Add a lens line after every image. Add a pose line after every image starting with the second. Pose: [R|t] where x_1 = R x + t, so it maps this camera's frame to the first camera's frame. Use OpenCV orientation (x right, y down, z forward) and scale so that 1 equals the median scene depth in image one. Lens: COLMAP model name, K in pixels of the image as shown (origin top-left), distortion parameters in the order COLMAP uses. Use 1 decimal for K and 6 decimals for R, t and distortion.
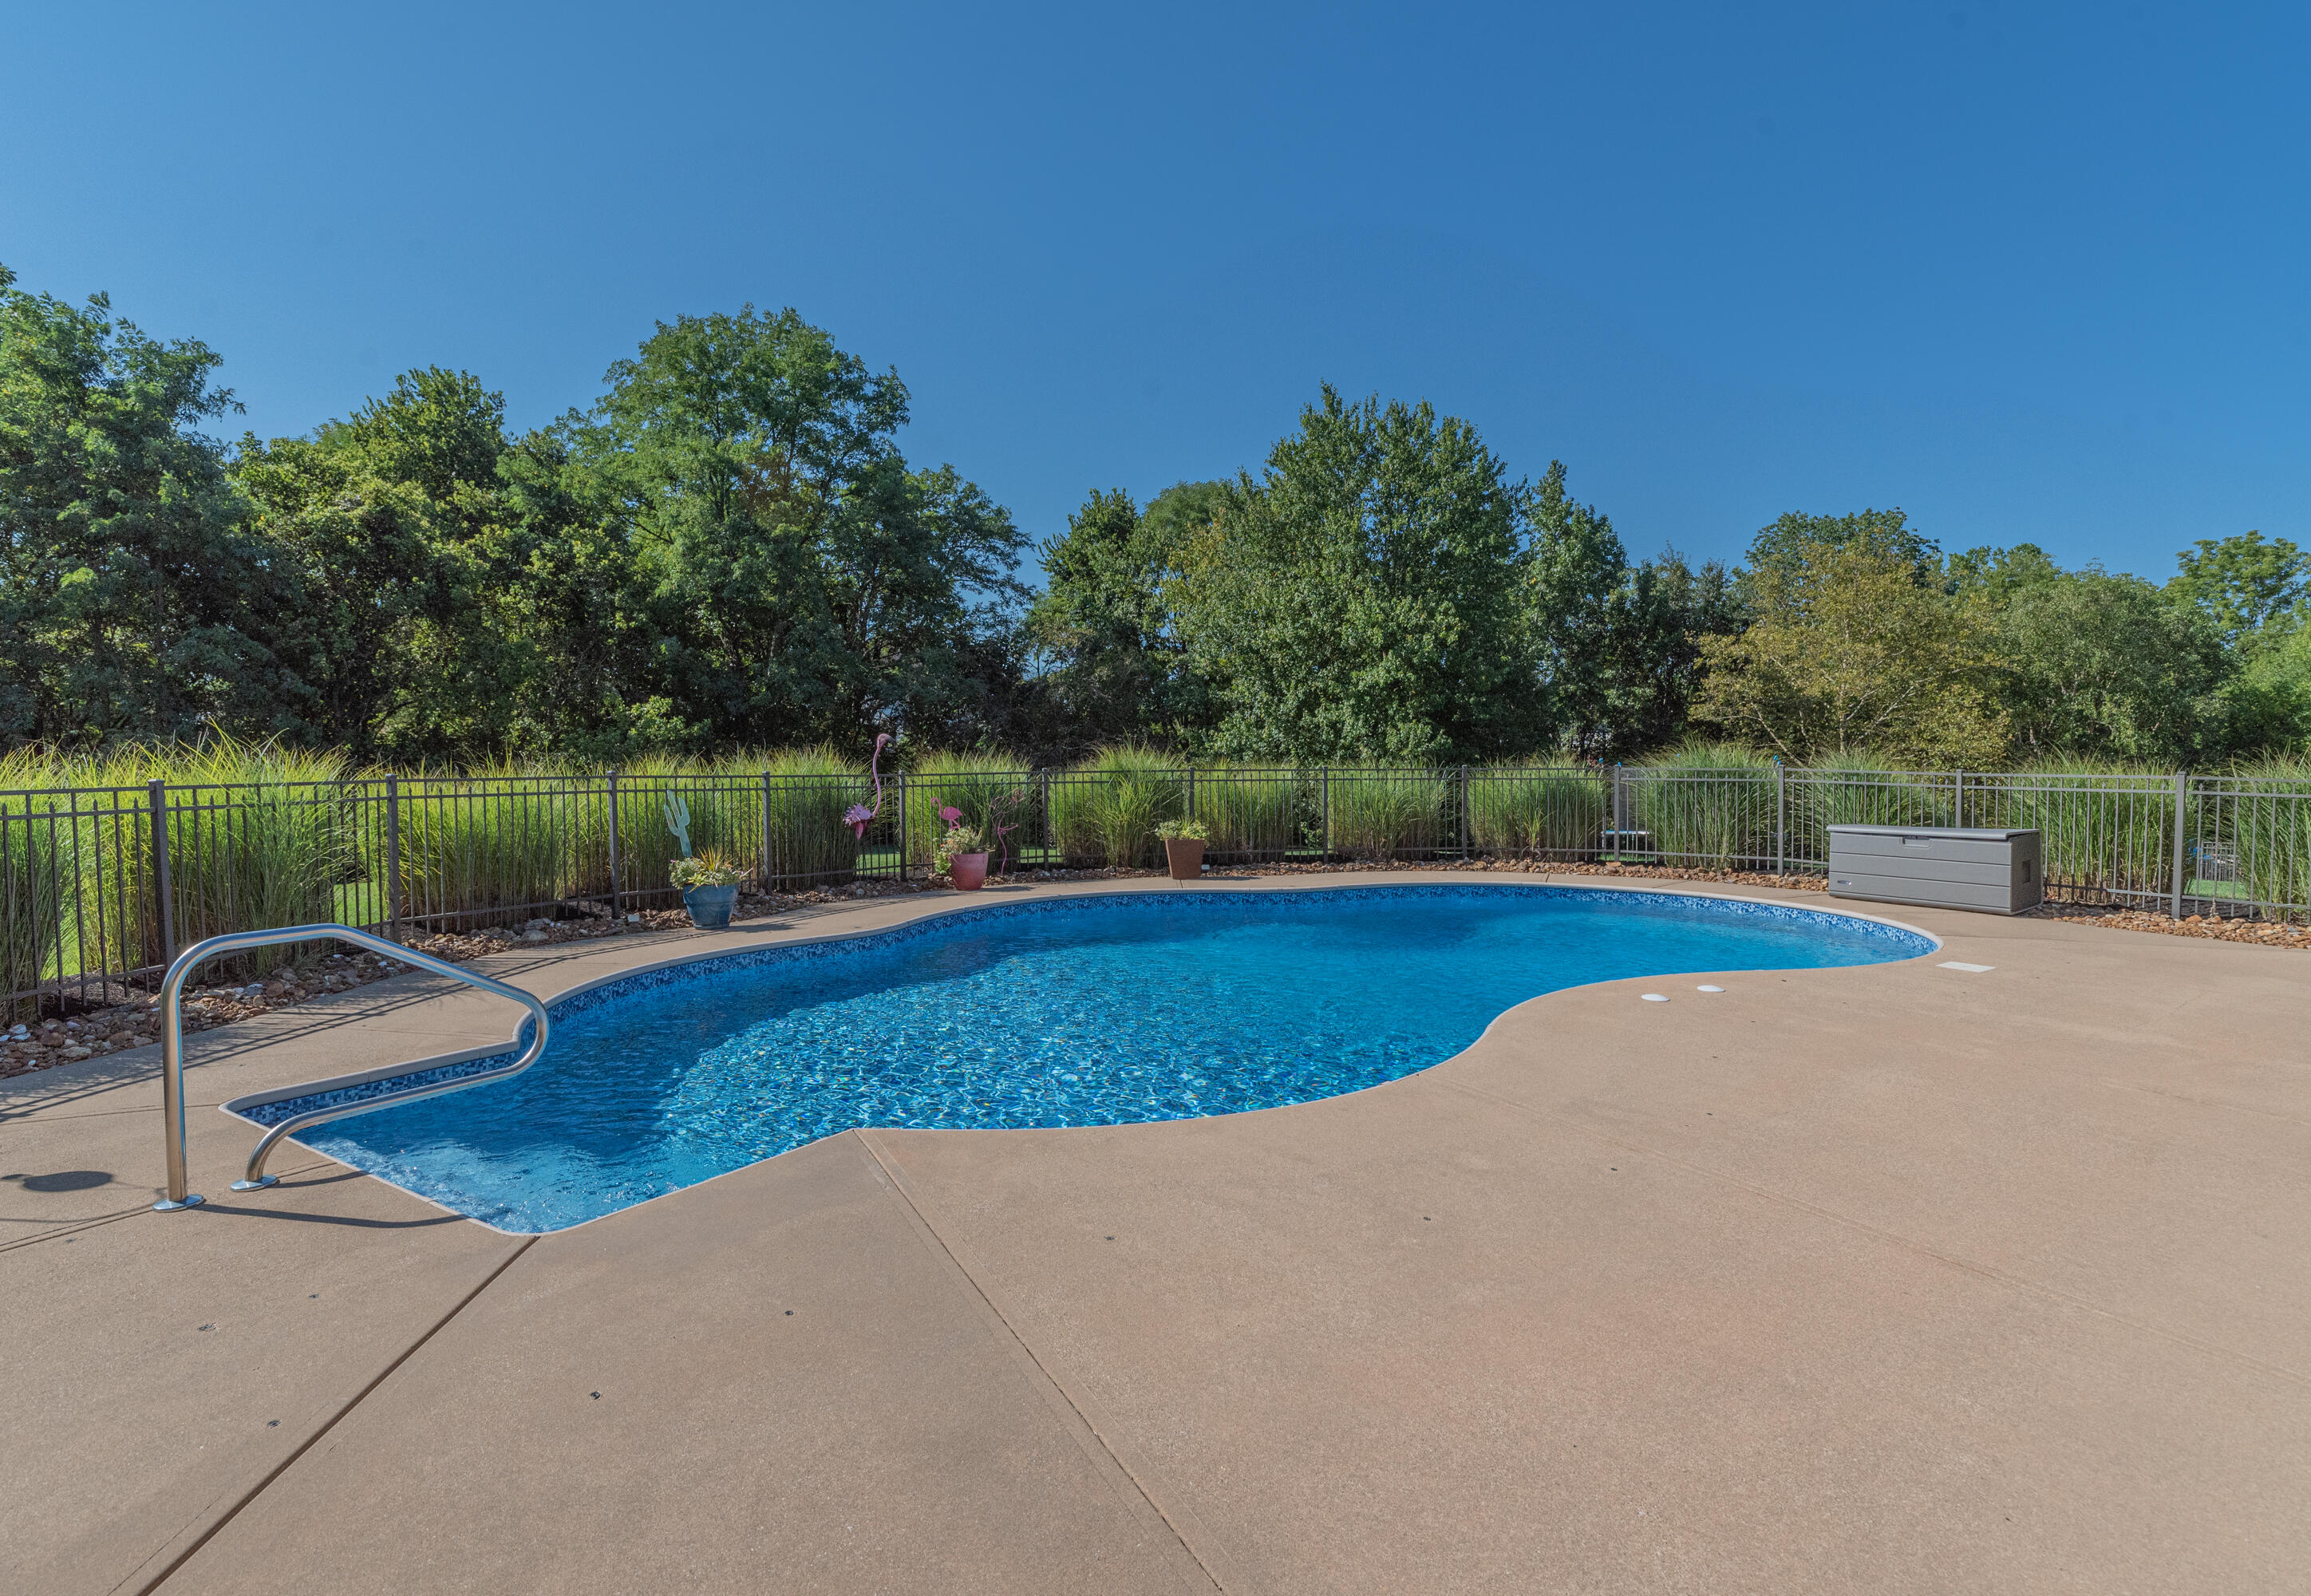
lens RADIAL K [[1157.6, 0, 1126.1], [0, 1157.6, 785.3], [0, 0, 1]] dist [-0.000252, -0.000821]
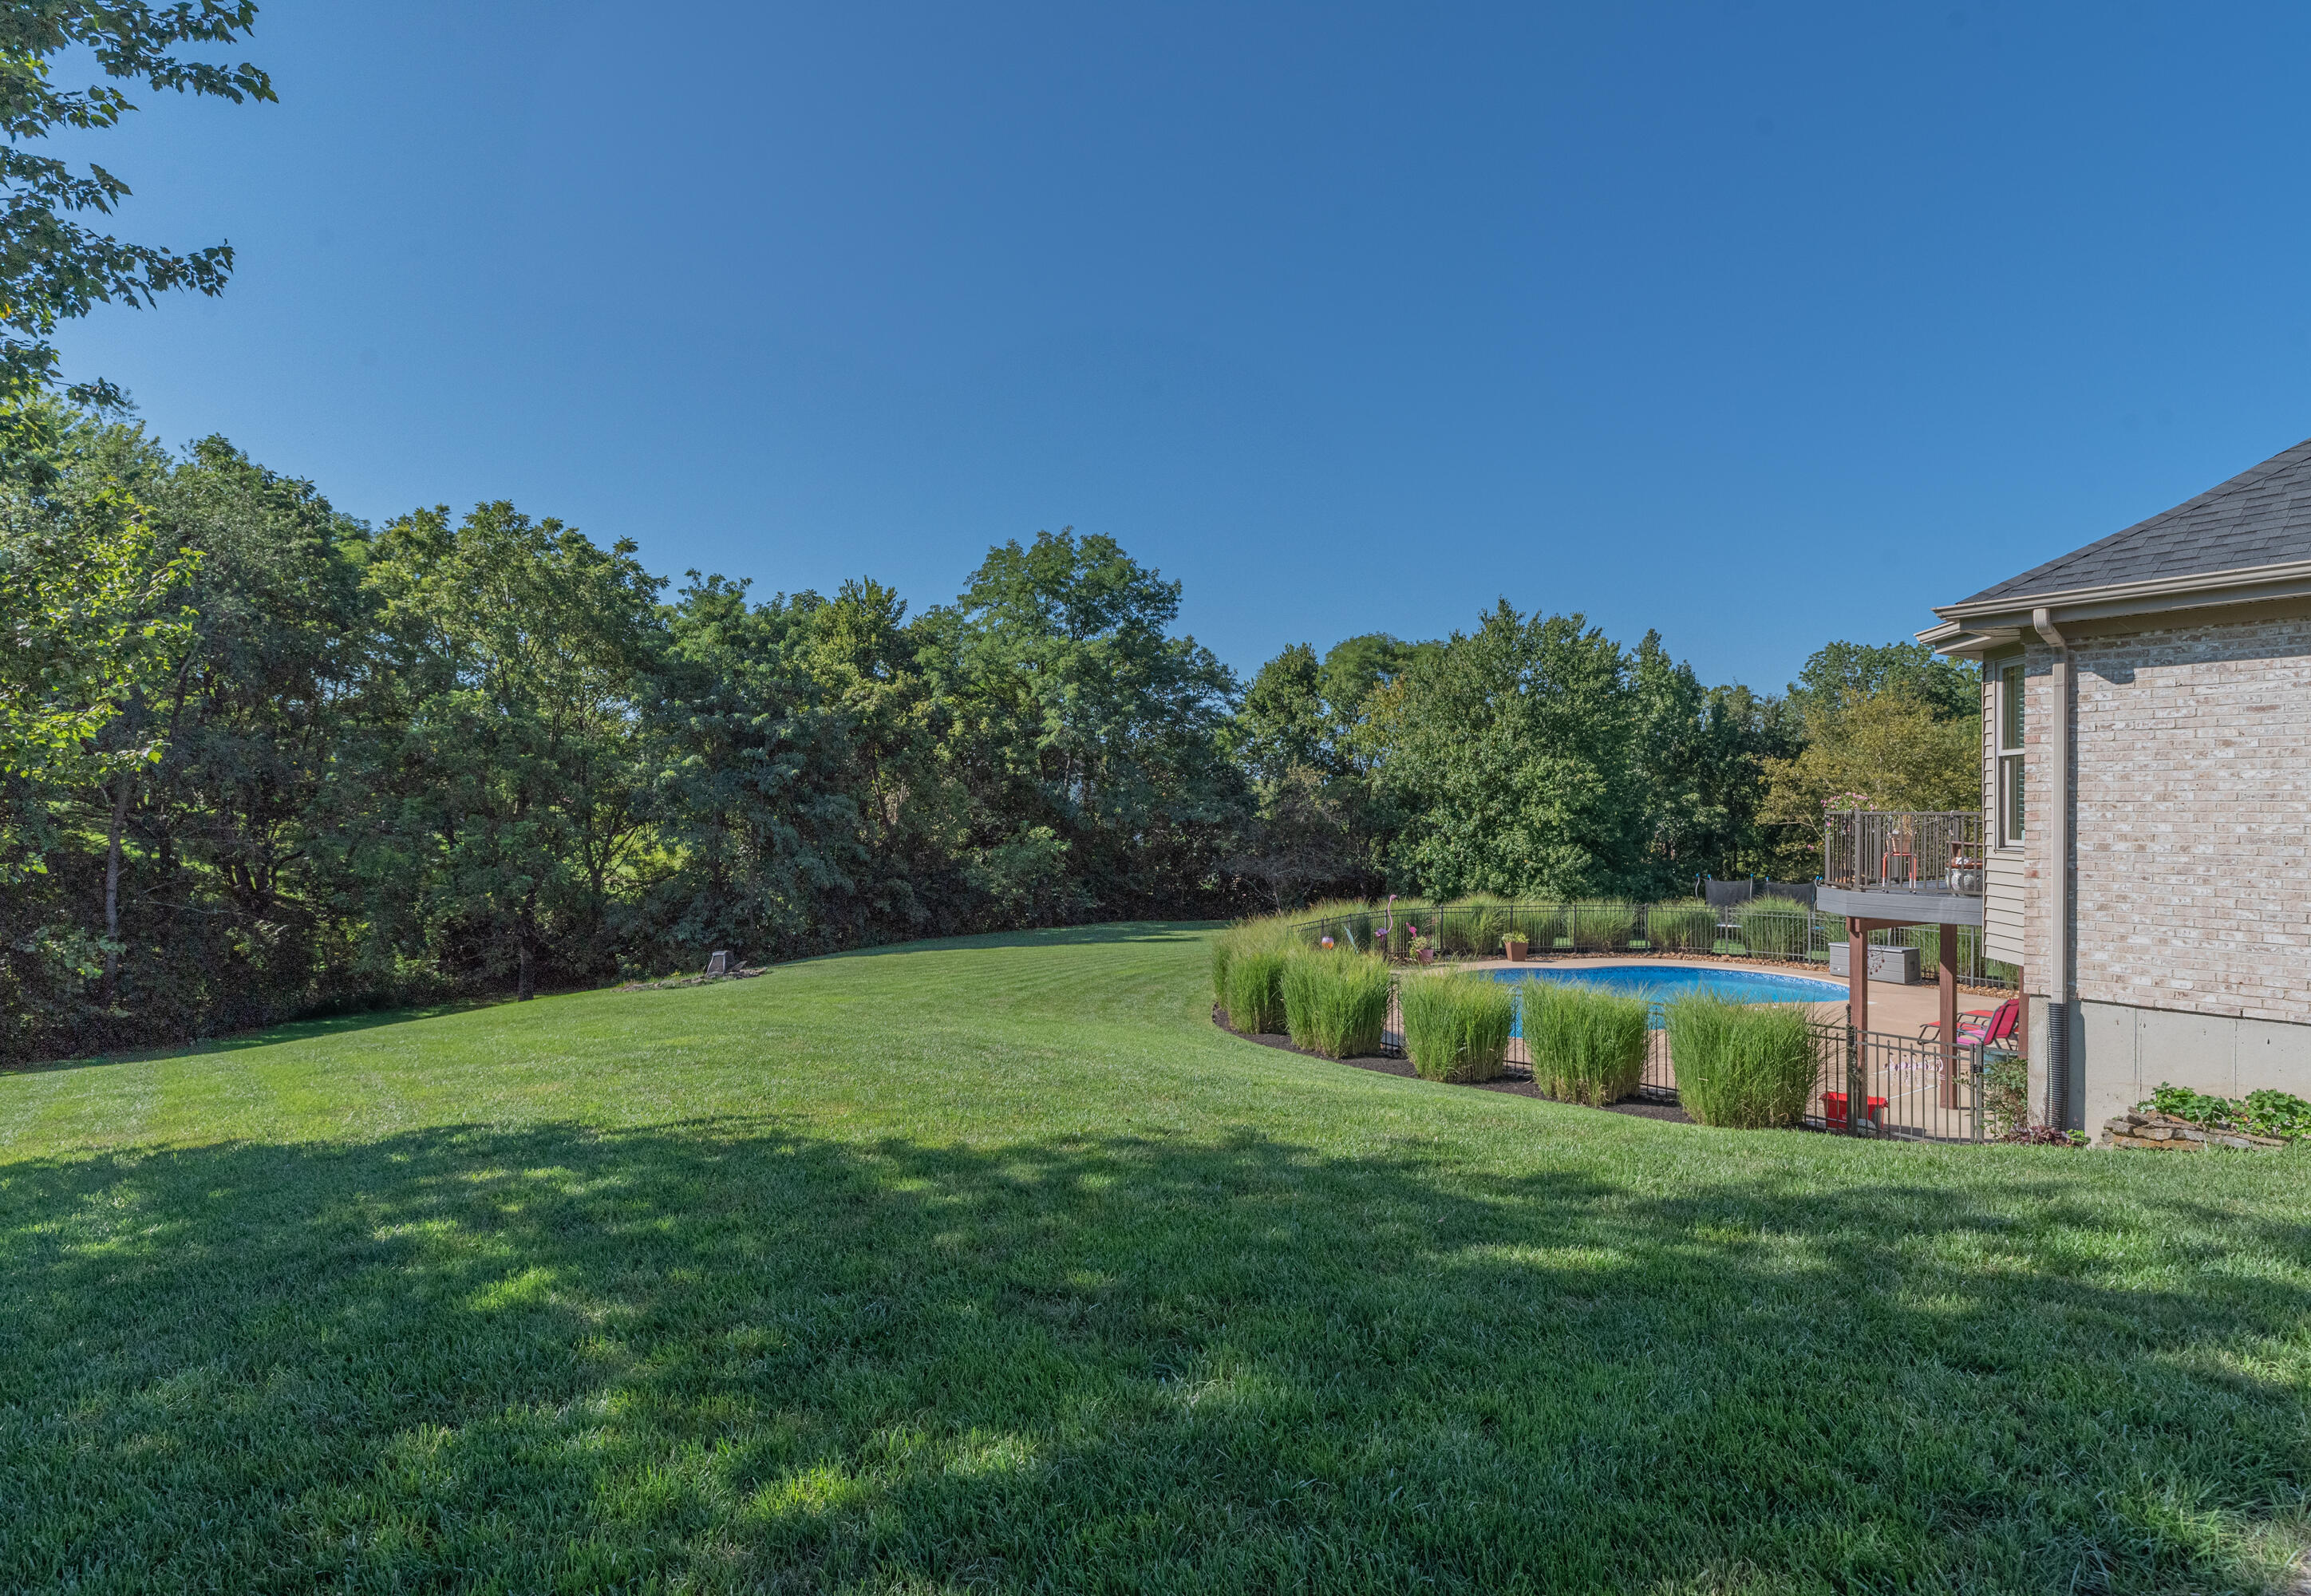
lens RADIAL K [[1157.6, 0, 1147.7], [0, 1157.6, 801.6], [0, 0, 1]] dist [-0.000252, -0.000821]
pose [[0.999621, 0.007068, -0.026606, -0.166201], [-0.008007, 0.999343, -0.035349, -0.037580], [0.026339, 0.035549, 0.999021, -0.326262]]
